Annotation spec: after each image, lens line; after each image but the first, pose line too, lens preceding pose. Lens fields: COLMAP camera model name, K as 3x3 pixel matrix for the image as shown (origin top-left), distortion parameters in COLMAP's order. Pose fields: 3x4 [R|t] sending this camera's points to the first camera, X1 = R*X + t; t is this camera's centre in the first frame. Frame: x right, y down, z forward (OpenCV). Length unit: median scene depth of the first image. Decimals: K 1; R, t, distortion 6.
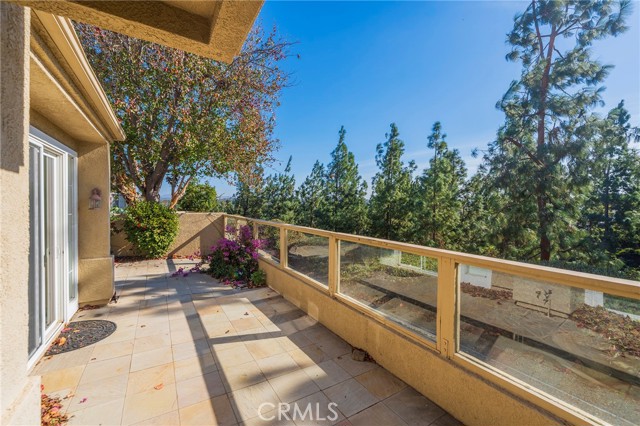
lens RADIAL K [[261.8, 0, 315.6], [0, 261.8, 203.4], [0, 0, 1]] dist [-0.000948, 0.000013]
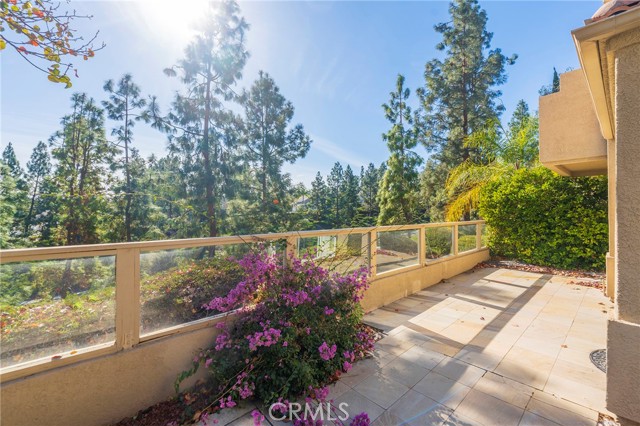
lens RADIAL K [[256.6, 0, 320.0], [0, 256.6, 213.0], [0, 0, 1]] dist [-0.018246, -0.000113]
pose [[-0.158357, -0.005500, 0.987367, -1.147501], [0.002184, 0.999980, 0.005920, 0.030556], [-0.987380, 0.003094, -0.158342, 1.608884]]
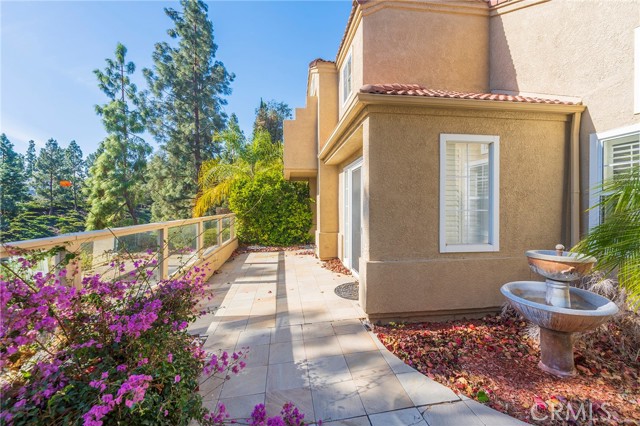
lens RADIAL K [[261.8, 0, 315.6], [0, 261.8, 203.4], [0, 0, 1]] dist [-0.000948, 0.000013]
pose [[-0.912530, 0.010923, 0.408863, -0.998437], [0.008297, 0.999932, -0.008194, 0.040835], [-0.408925, -0.004085, -0.912559, 1.842597]]
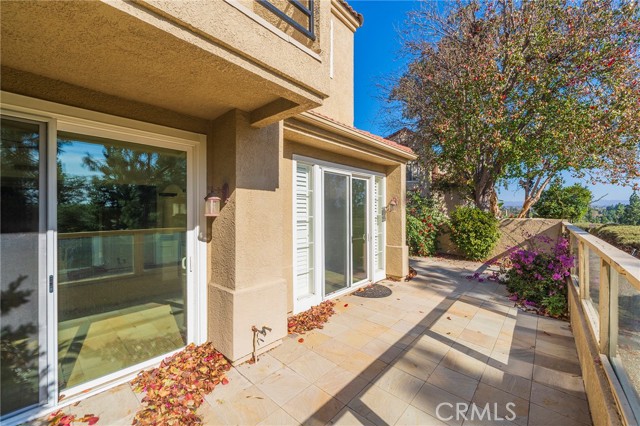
lens RADIAL K [[256.2, 0, 320.0], [0, 256.2, 213.0], [0, 0, 1]] dist [0.000274, 0.000027]
pose [[0.293528, 0.004477, -0.955940, 0.370845], [0.002459, 0.999982, 0.005438, 0.021706], [0.955947, -0.003947, 0.293511, 0.204473]]
